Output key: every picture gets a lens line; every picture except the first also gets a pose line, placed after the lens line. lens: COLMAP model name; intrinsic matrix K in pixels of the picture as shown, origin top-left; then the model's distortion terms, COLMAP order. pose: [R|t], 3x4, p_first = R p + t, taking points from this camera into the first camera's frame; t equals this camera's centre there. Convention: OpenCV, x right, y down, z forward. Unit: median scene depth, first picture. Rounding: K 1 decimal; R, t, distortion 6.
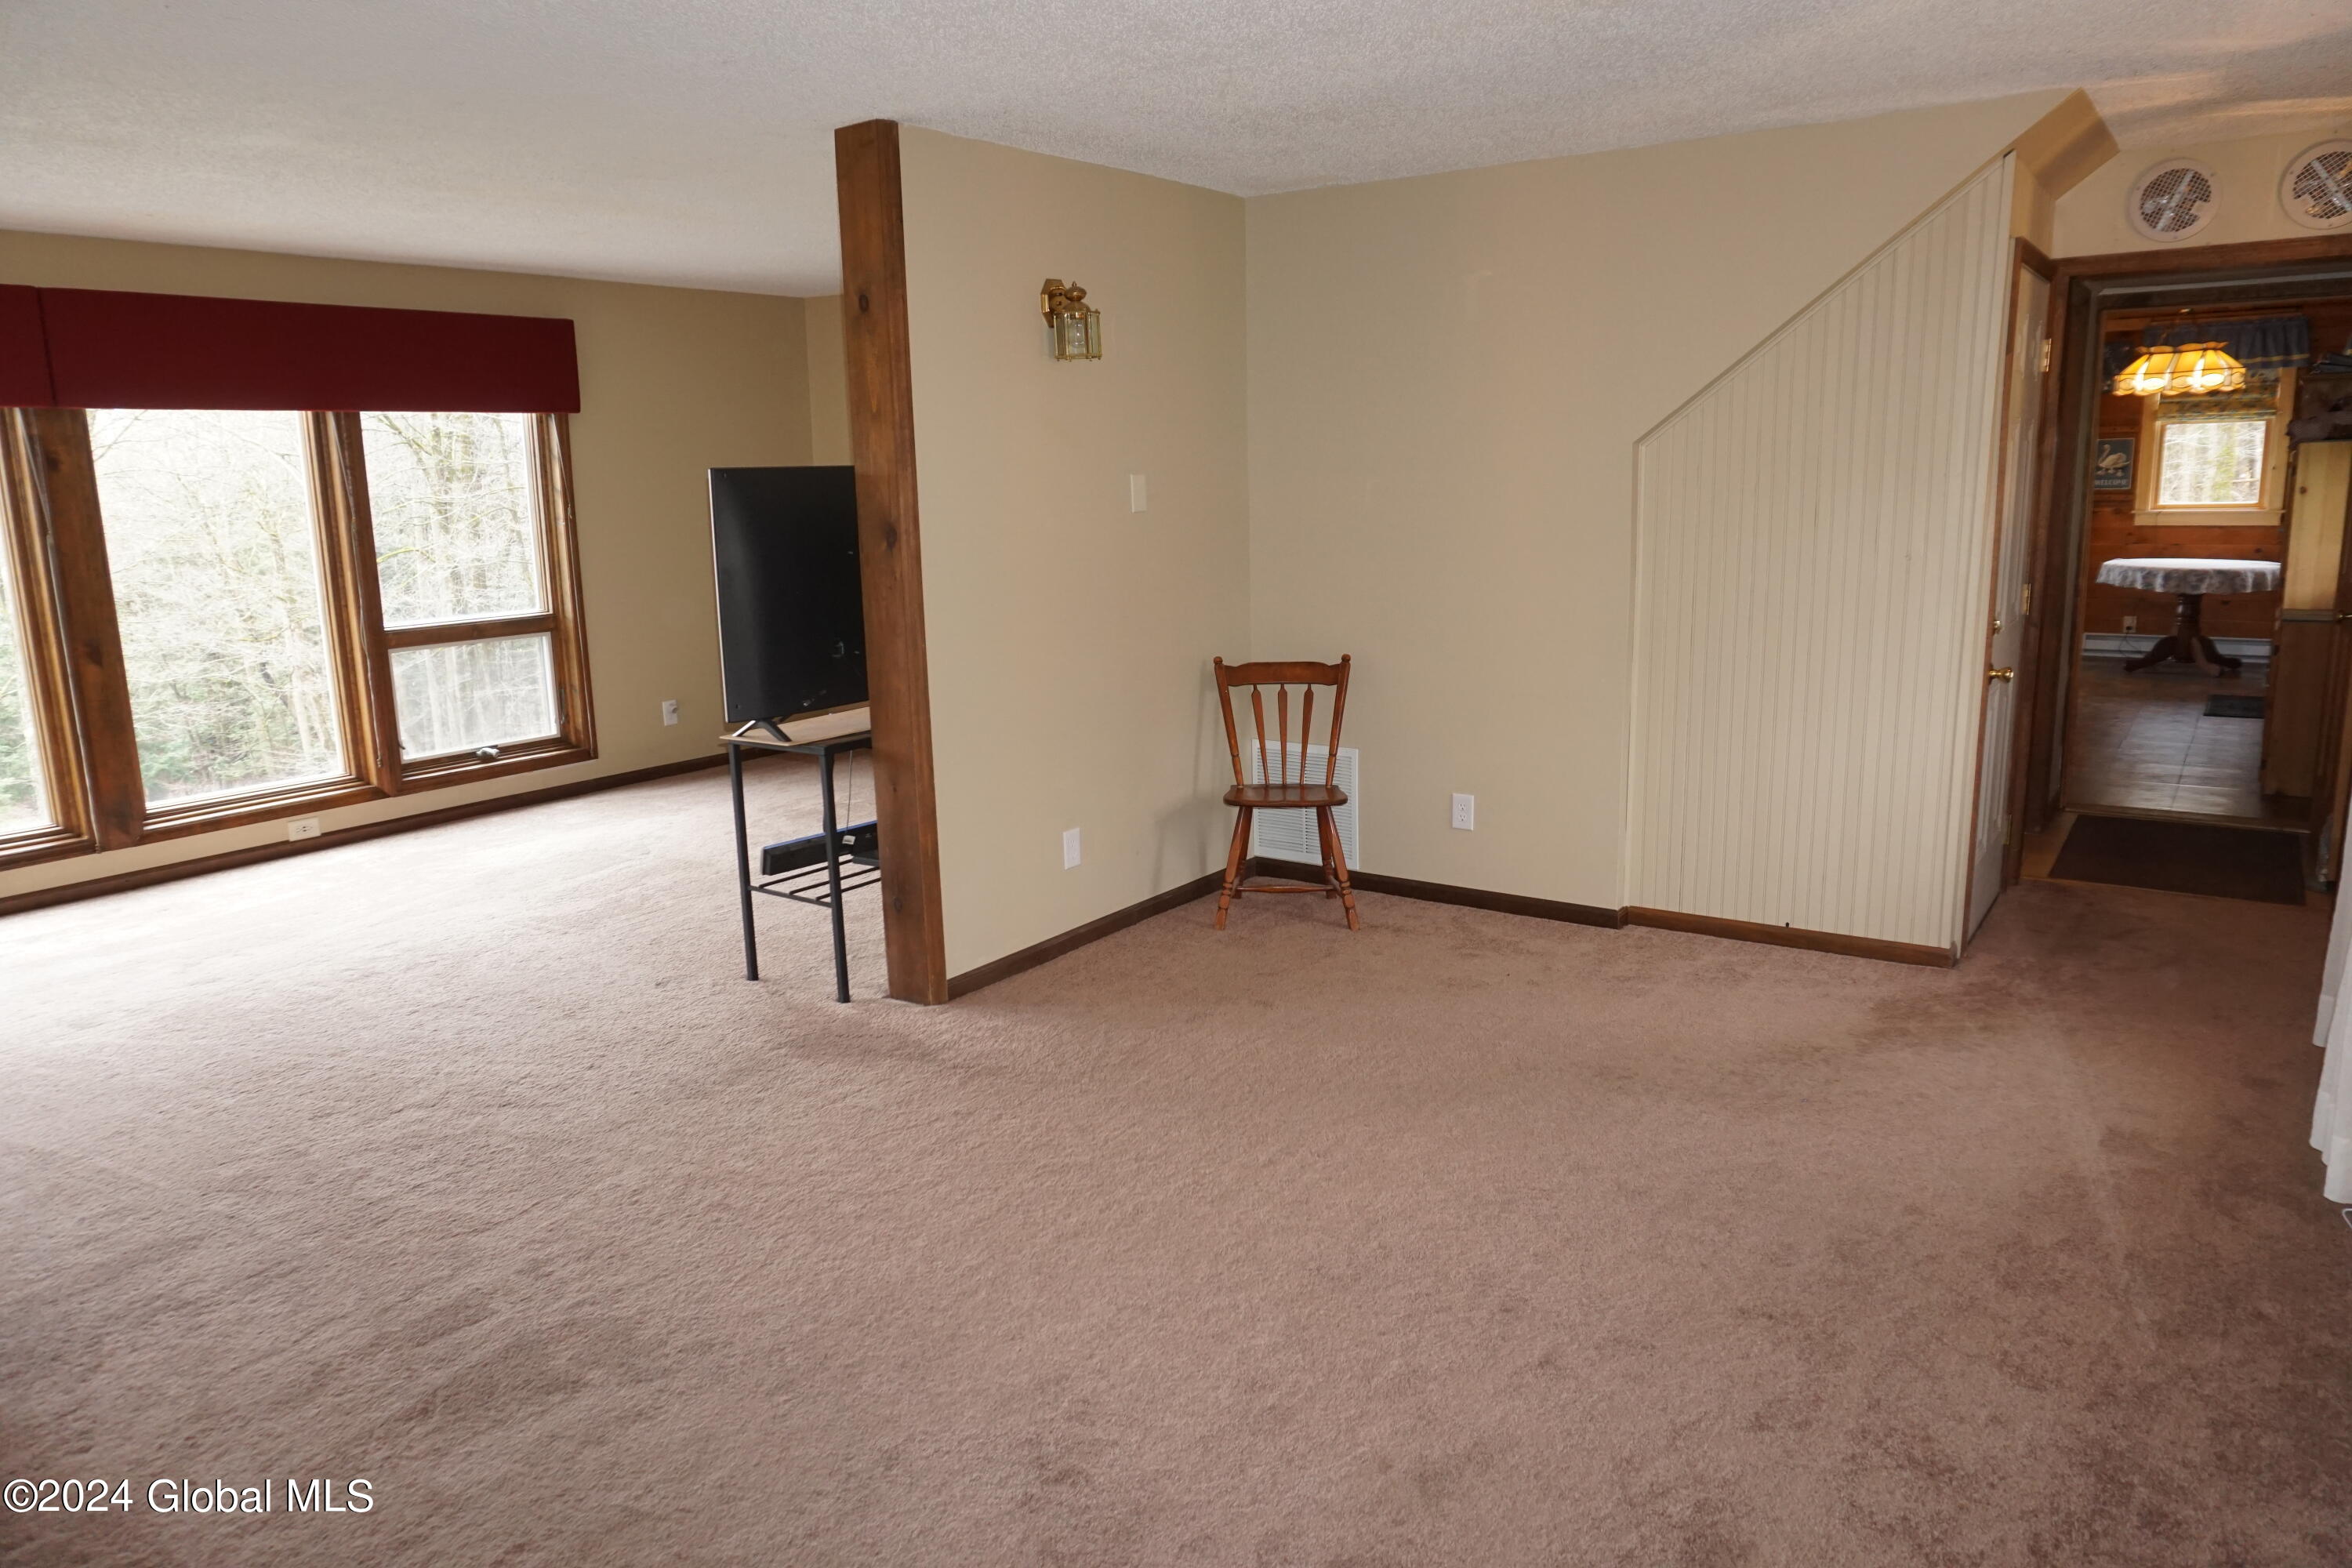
lens RADIAL K [[1564.6, 0, 1176.2], [0, 1564.6, 782.3], [0, 0, 1]] dist [-0.049023, 0.032148]
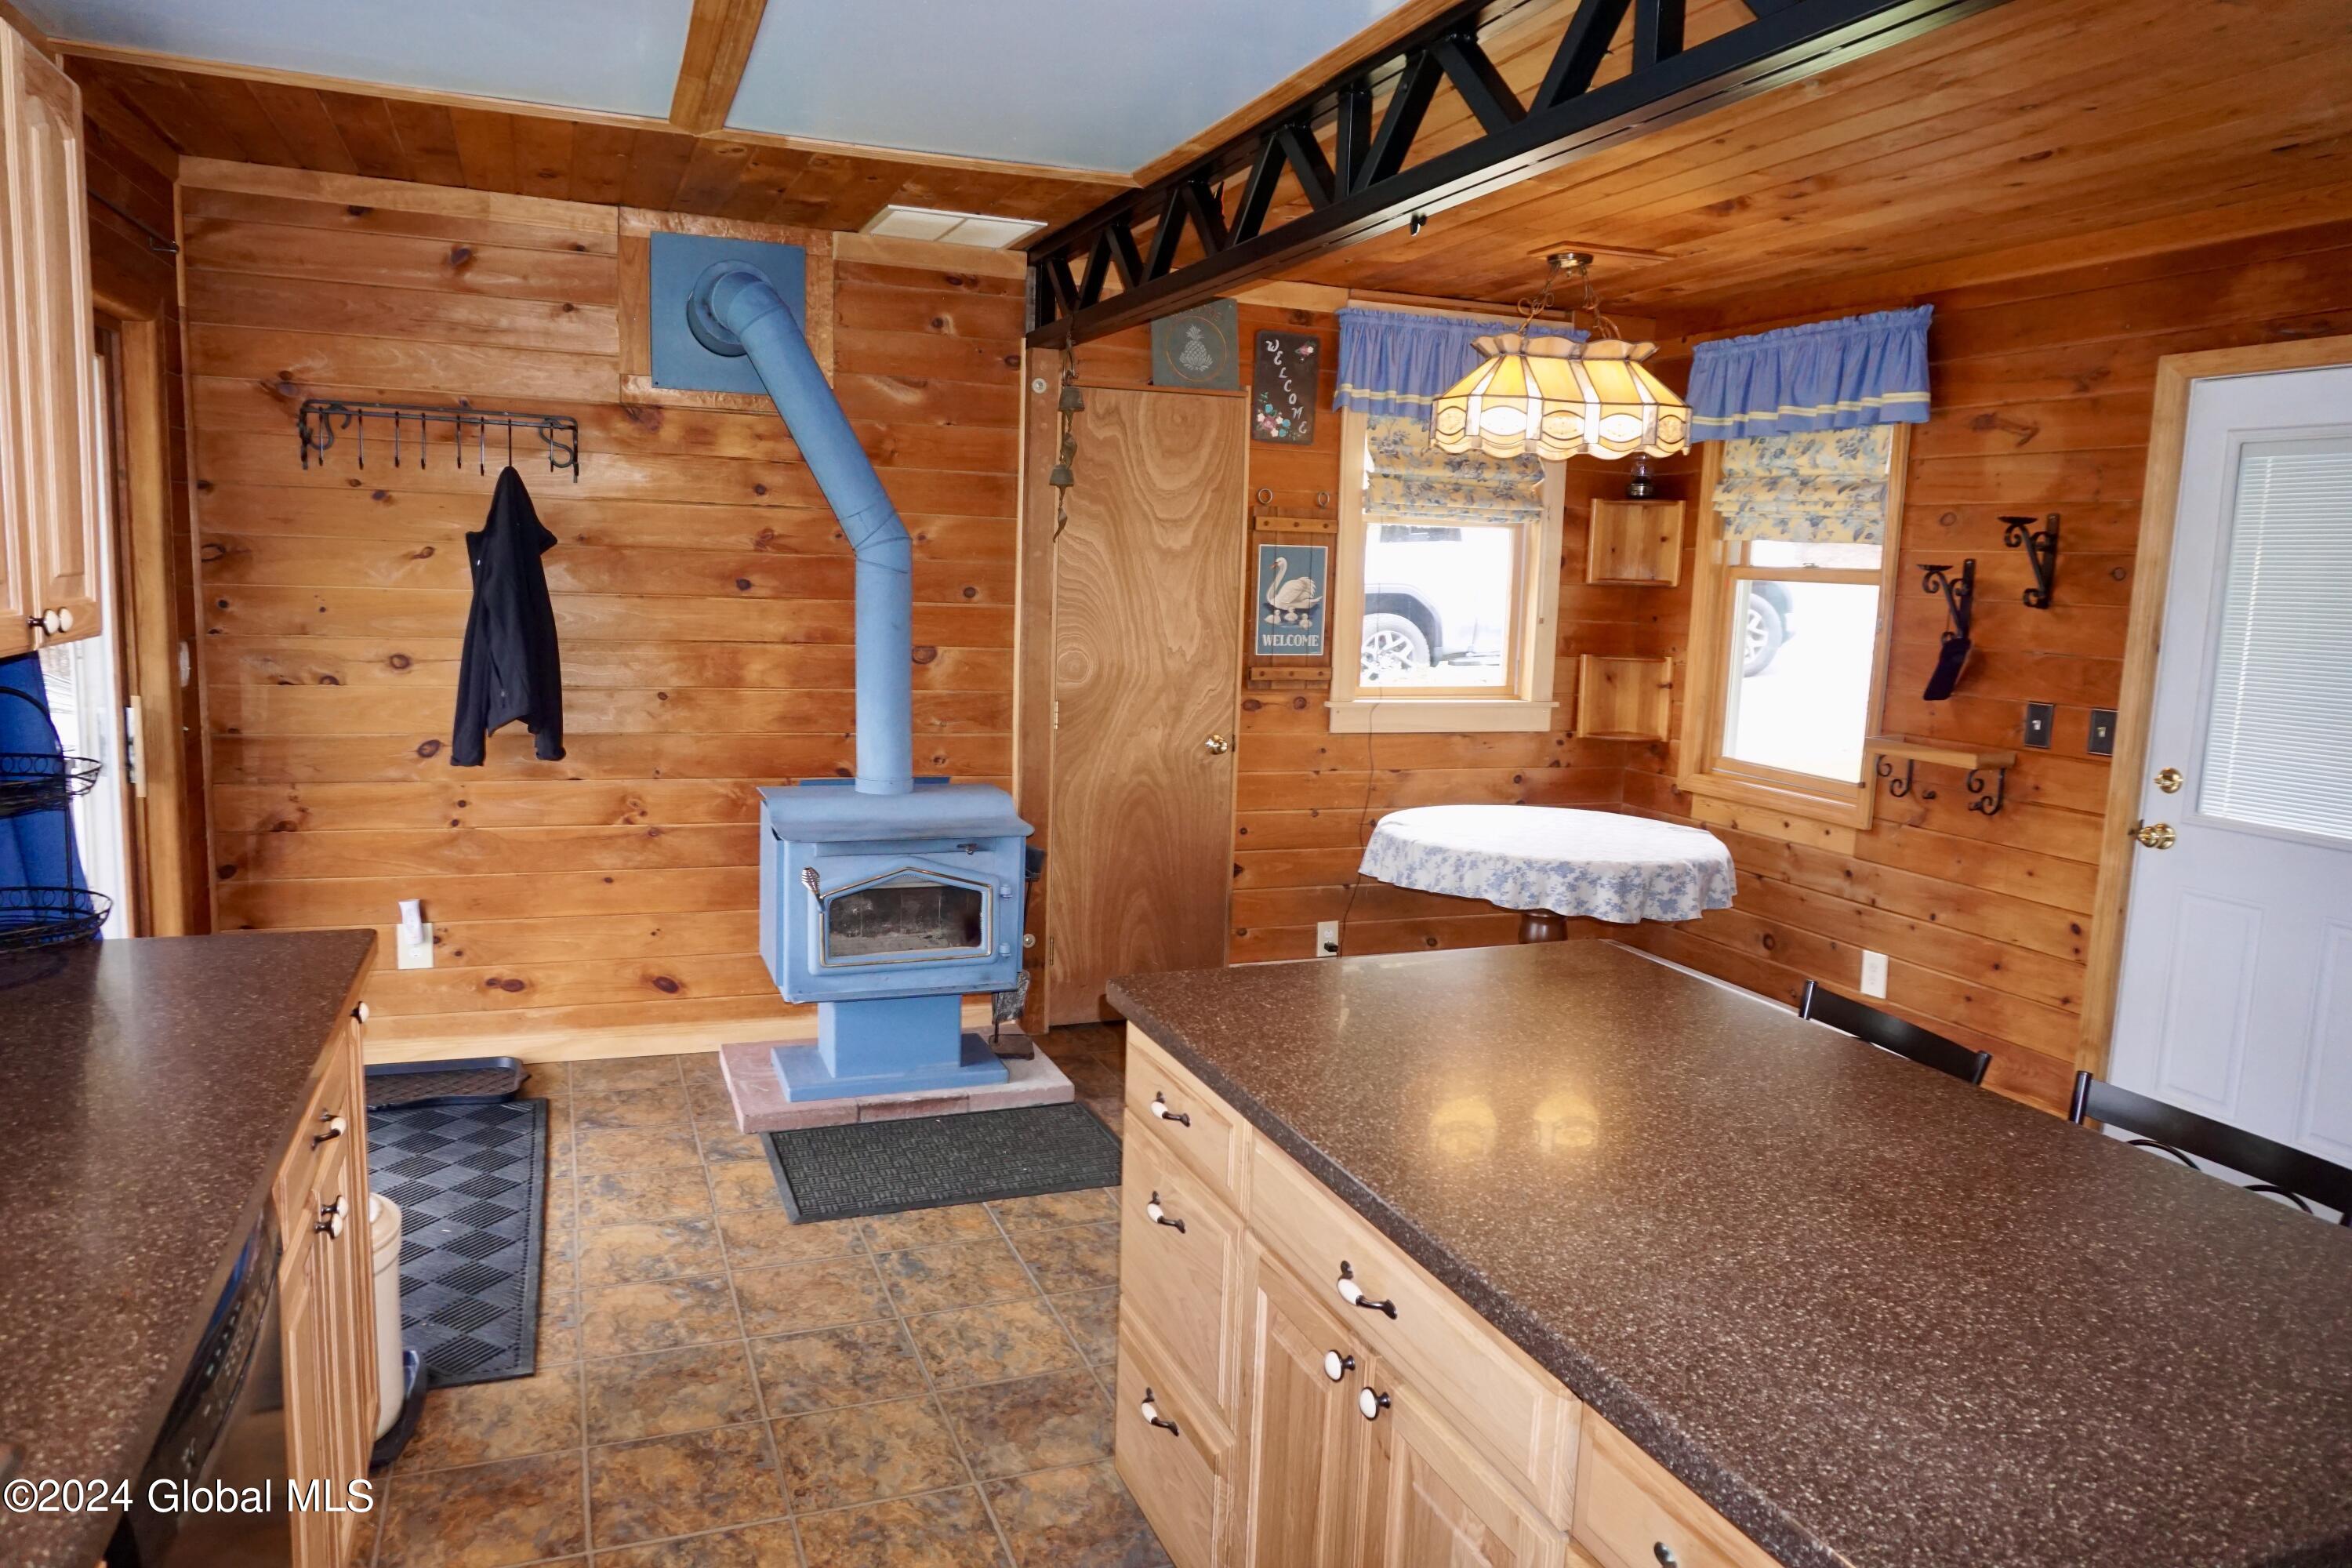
lens RADIAL K [[1564.6, 0, 1175.9], [0, 1564.6, 782.4], [0, 0, 1]] dist [-0.049023, 0.032148]
pose [[0.551151, -0.066981, 0.831713, 0.204832], [0.112563, 0.993630, 0.005429, -0.161097], [-0.826779, 0.090628, 0.555179, 0.784955]]
